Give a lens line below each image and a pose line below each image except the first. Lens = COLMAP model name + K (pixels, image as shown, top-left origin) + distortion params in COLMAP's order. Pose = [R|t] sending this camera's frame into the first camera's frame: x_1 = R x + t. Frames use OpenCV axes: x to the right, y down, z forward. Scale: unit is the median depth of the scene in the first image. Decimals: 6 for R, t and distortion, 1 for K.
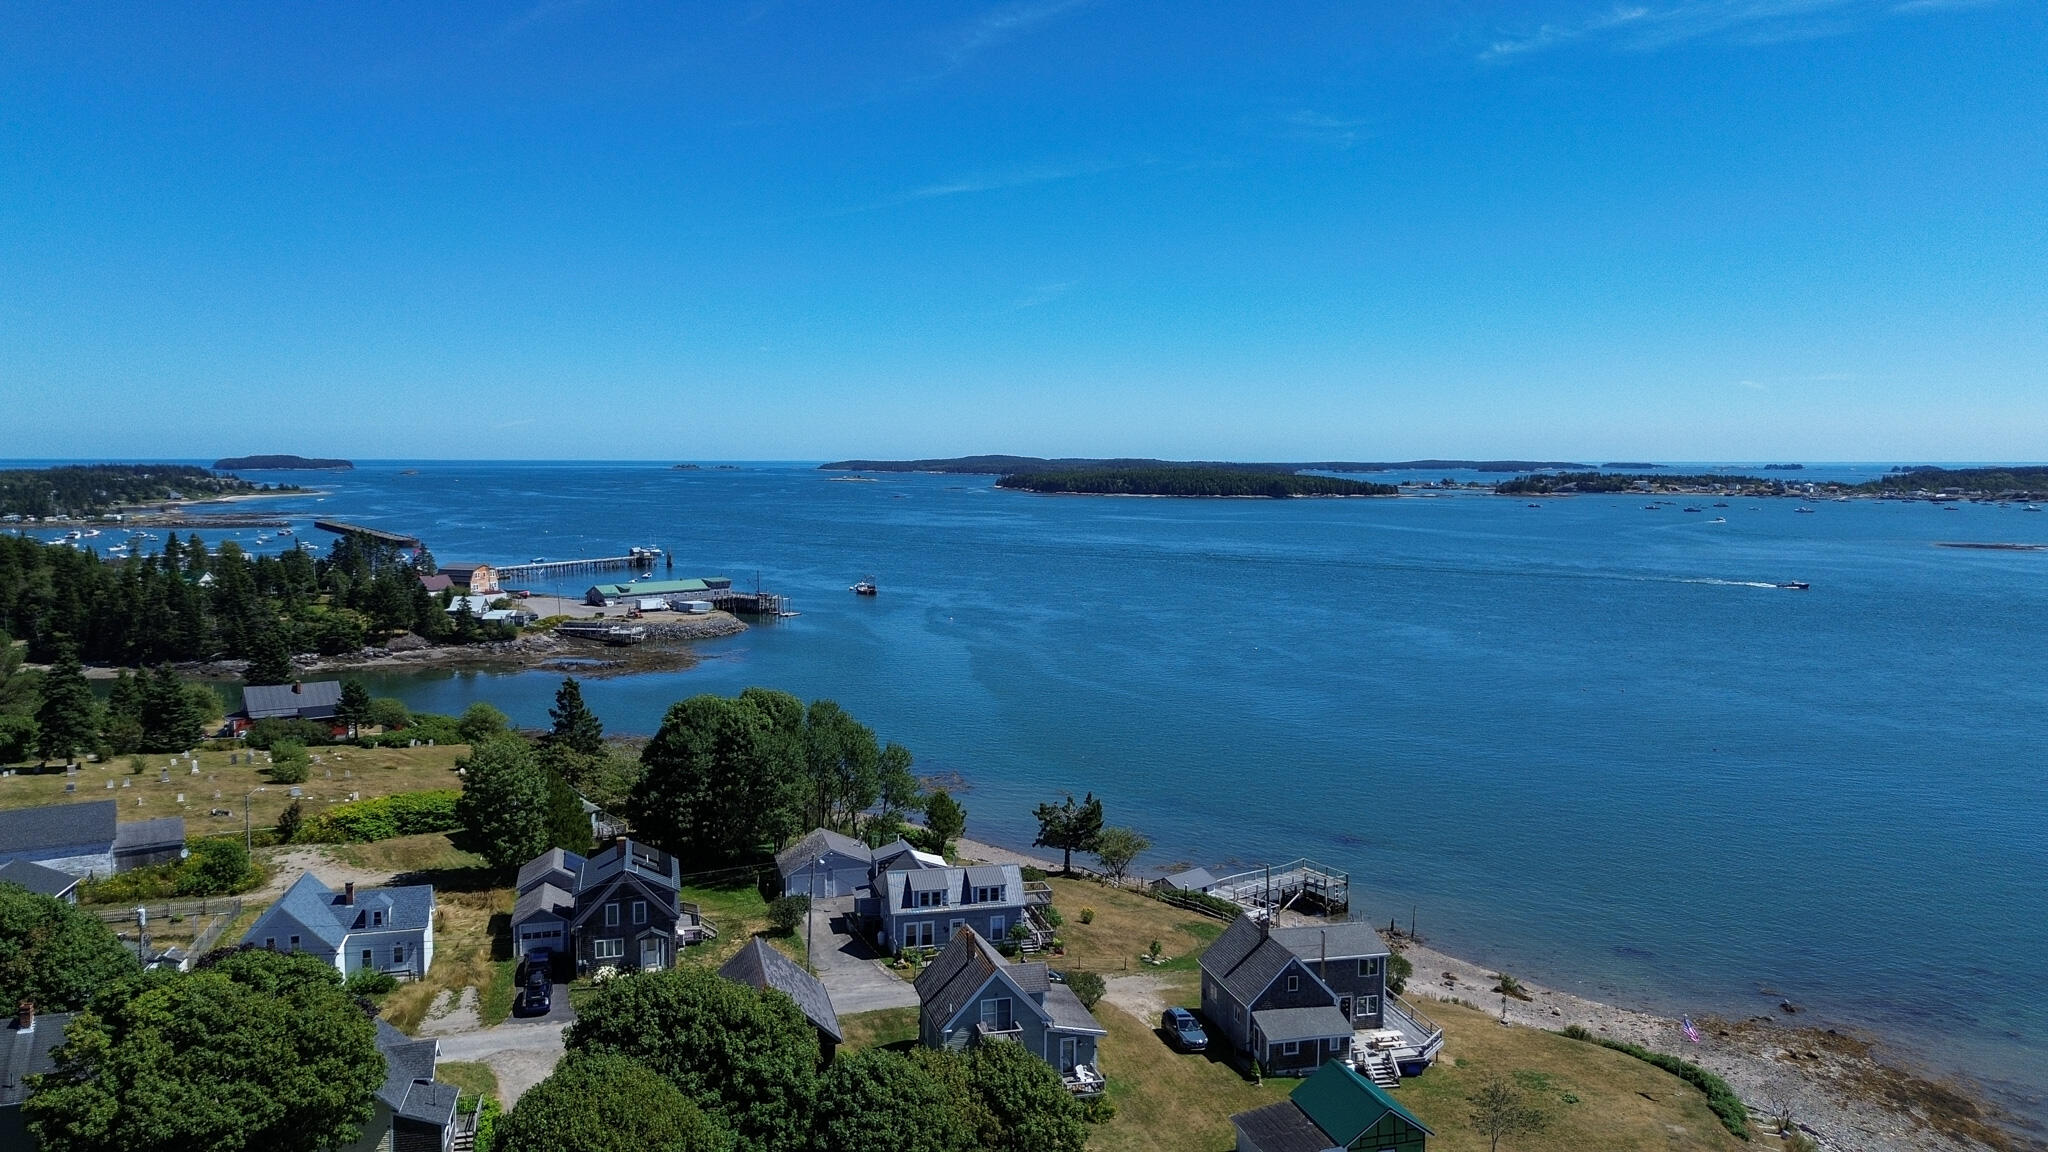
lens RADIAL K [[1429.1, 0, 1032.9], [0, 1429.1, 576.3], [0, 0, 1]] dist [0.049122, -0.042843]
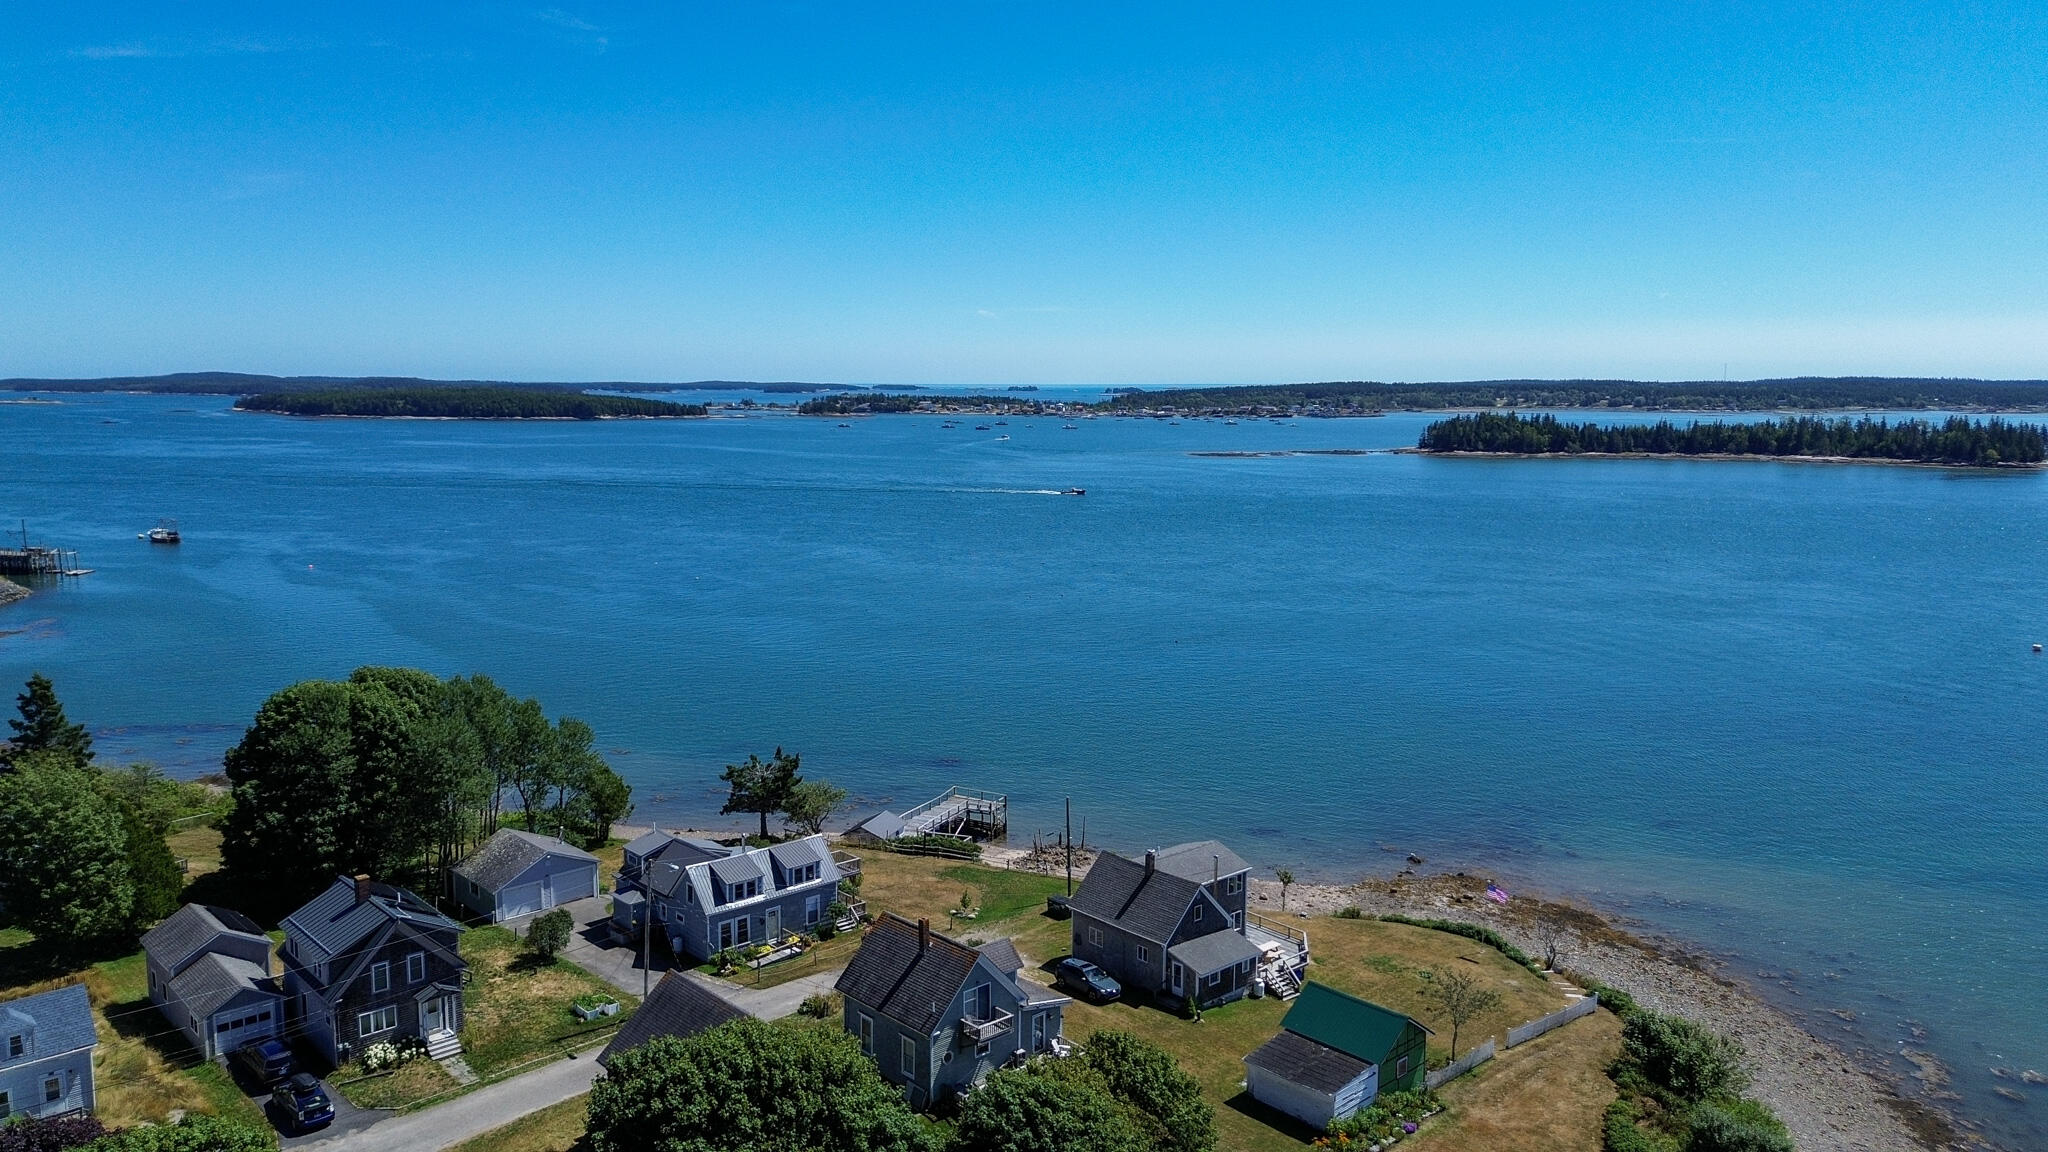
lens RADIAL K [[1429.1, 0, 1025.5], [0, 1429.1, 567.2], [0, 0, 1]] dist [0.049122, -0.042843]
pose [[0.887307, -0.058560, 0.457446, -0.234098], [0.036360, 0.997701, 0.057194, -0.010452], [-0.459744, -0.034115, 0.887396, 0.118317]]
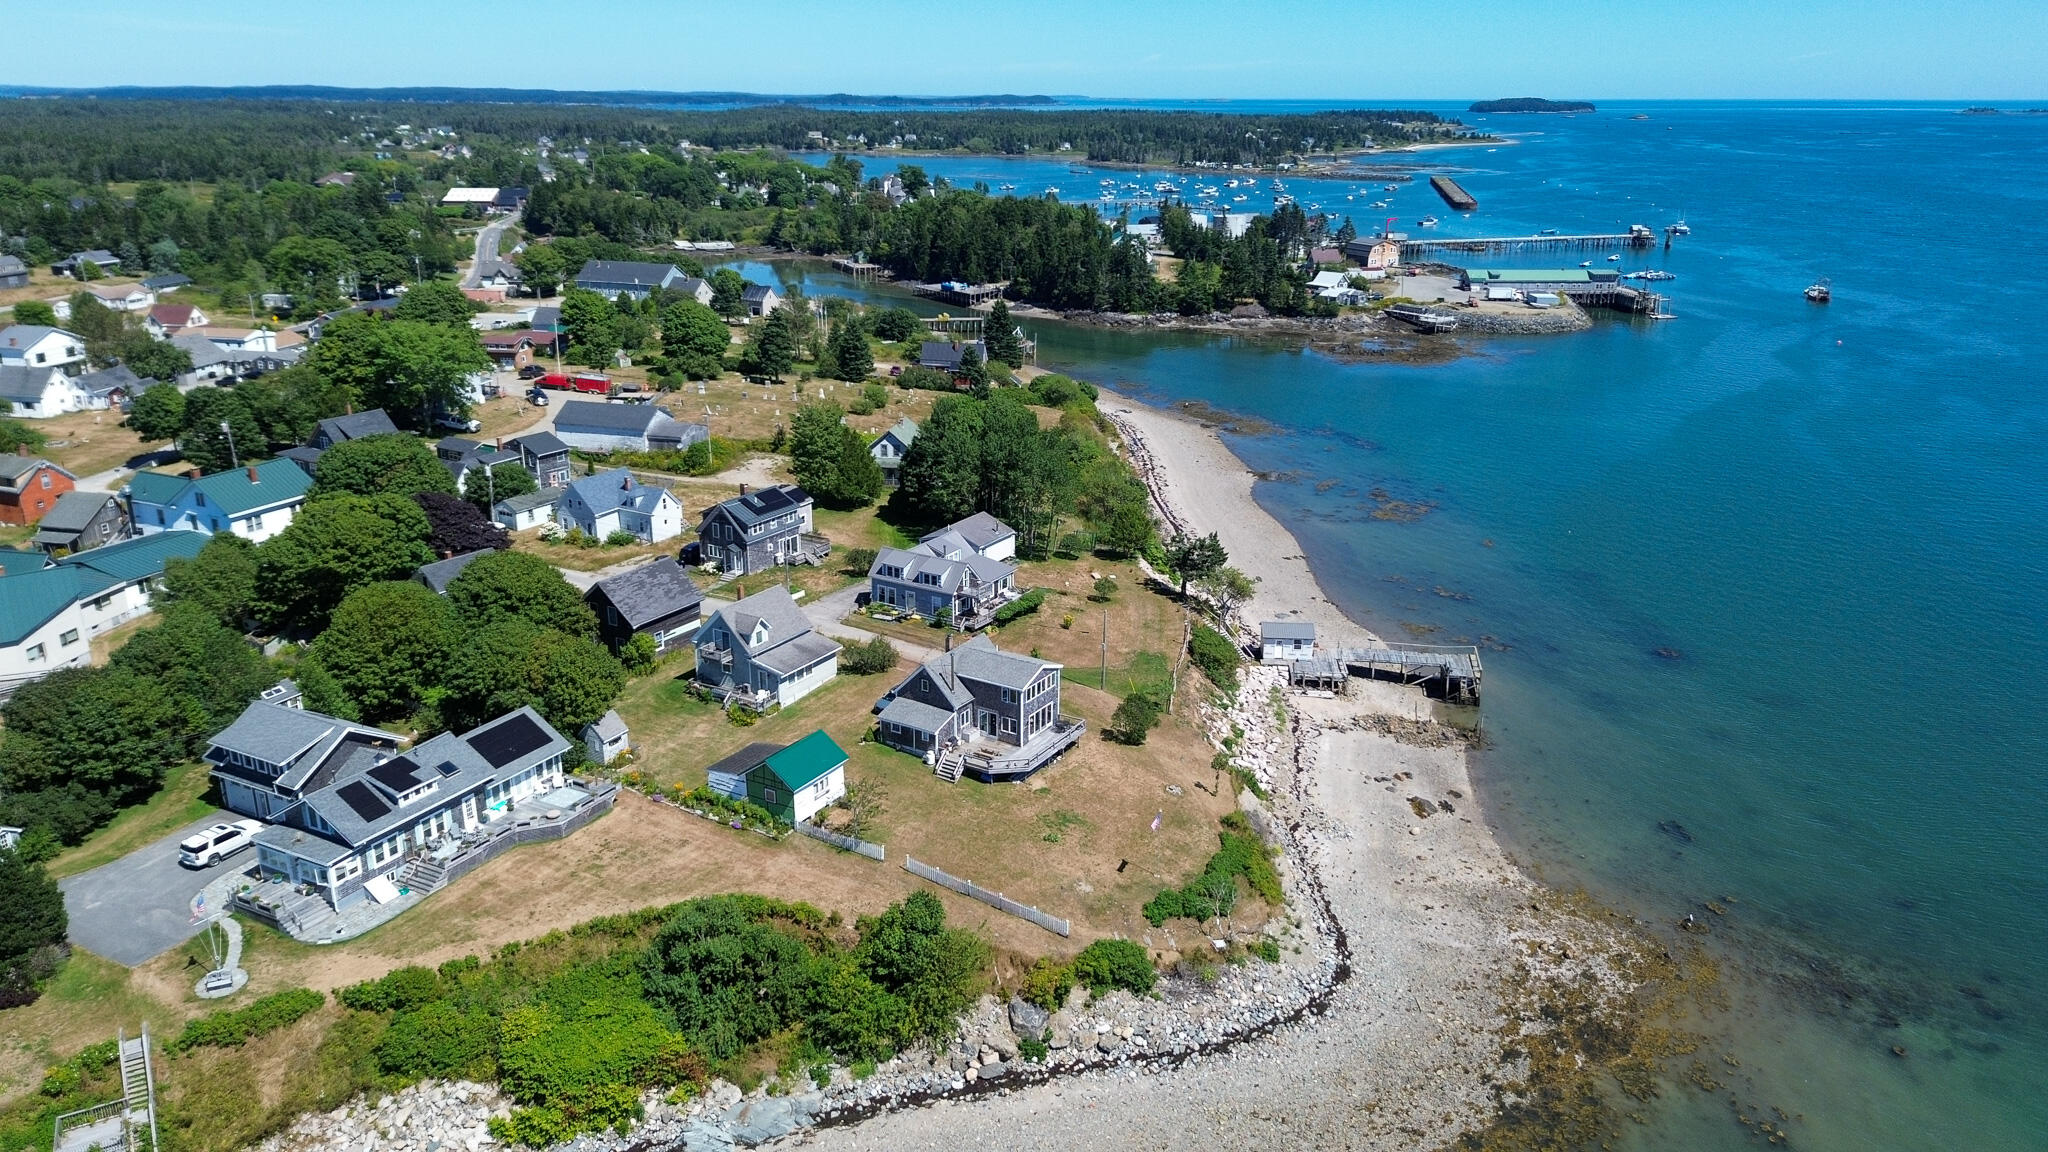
lens RADIAL K [[1429.1, 0, 1022.2], [0, 1429.1, 571.4], [0, 0, 1]] dist [0.049122, -0.042843]
pose [[0.702414, 0.223932, -0.675625, 0.691722], [-0.061889, 0.964840, 0.255448, -0.092368], [0.709072, -0.137617, 0.691576, 0.127355]]
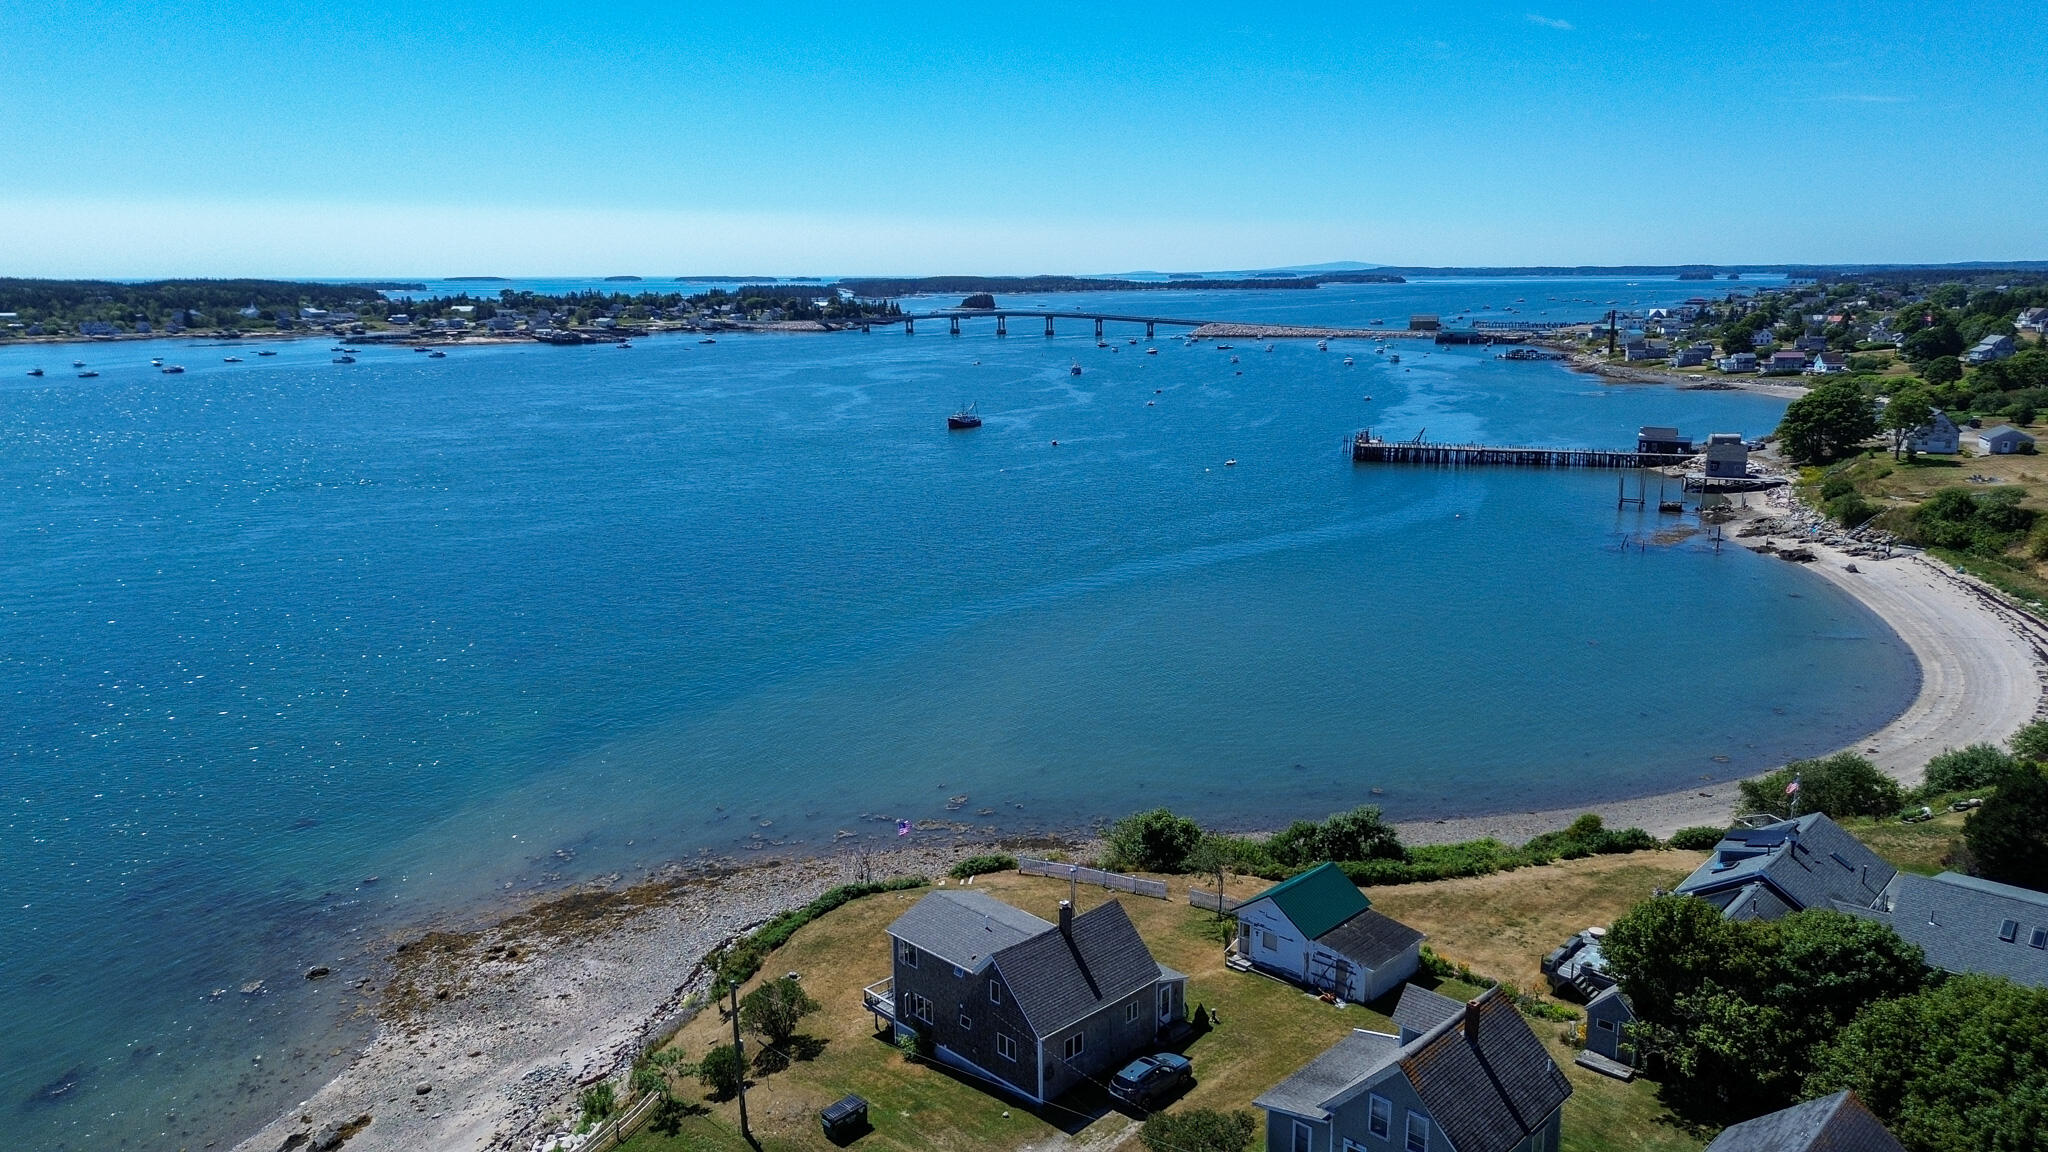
lens RADIAL K [[1429.1, 0, 1027.2], [0, 1429.1, 581.4], [0, 0, 1]] dist [0.049122, -0.042843]
pose [[-0.522051, -0.174586, 0.834855, -0.285134], [0.066146, 0.967591, 0.243707, -0.075206], [-0.850345, 0.182450, -0.493584, 0.905881]]
